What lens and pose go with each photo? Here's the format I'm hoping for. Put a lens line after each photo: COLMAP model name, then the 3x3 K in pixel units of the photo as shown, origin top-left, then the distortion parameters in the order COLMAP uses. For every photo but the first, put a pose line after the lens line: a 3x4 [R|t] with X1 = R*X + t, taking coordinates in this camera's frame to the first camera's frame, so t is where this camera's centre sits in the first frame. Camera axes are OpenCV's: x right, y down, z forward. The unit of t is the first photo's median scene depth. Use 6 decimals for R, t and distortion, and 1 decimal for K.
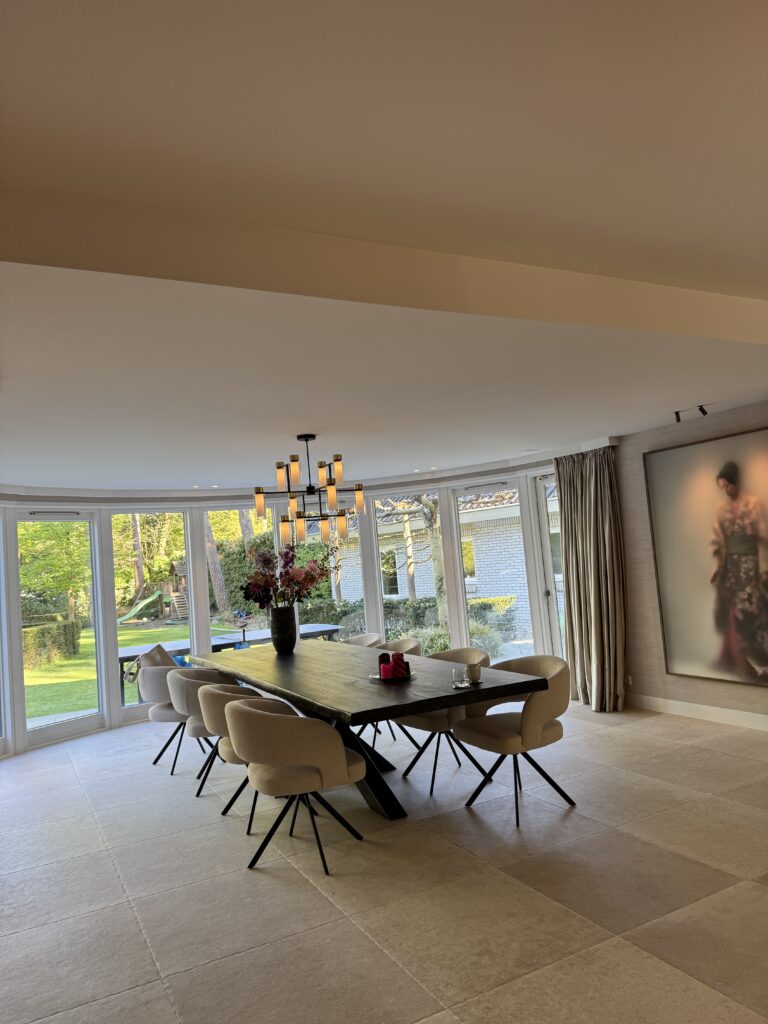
lens RADIAL K [[725.9, 0, 386.3], [0, 725.9, 514.2], [0, 0, 1]] dist [0.007178, -0.002444]
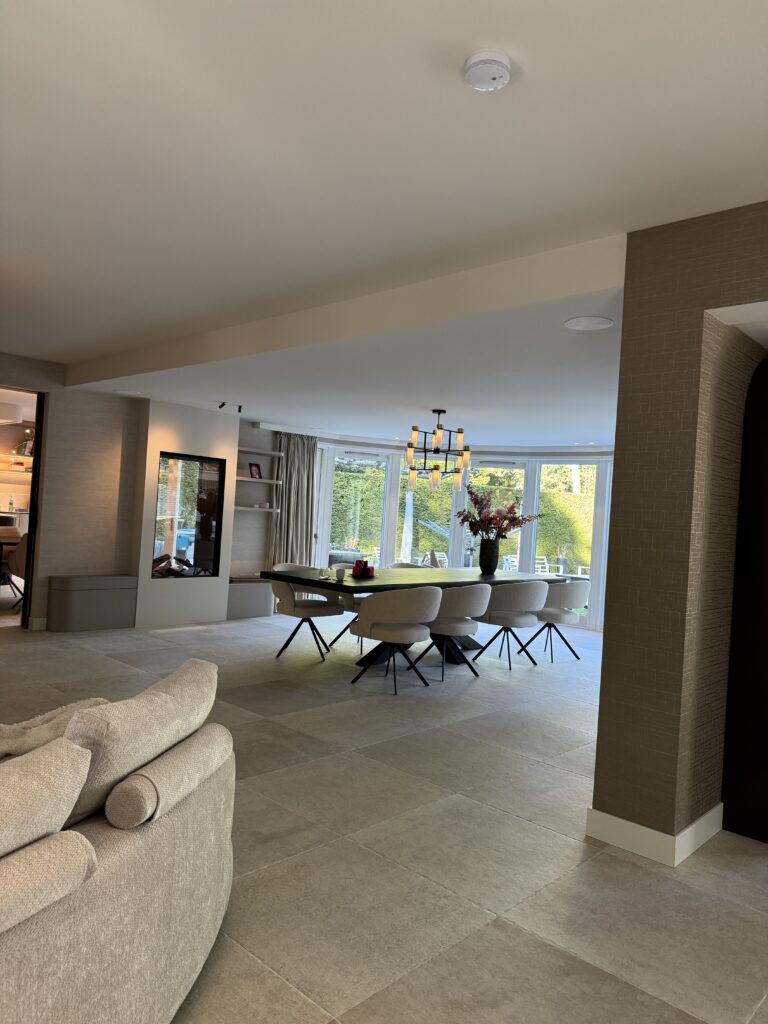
lens RADIAL K [[725.9, 0, 387.1], [0, 725.9, 509.9], [0, 0, 1]] dist [0.007178, -0.002444]
pose [[0.315864, 0.092556, -0.944279, 1.195081], [-0.032453, 0.995702, 0.086741, -0.035208], [0.948249, 0.003247, 0.317510, 0.470151]]
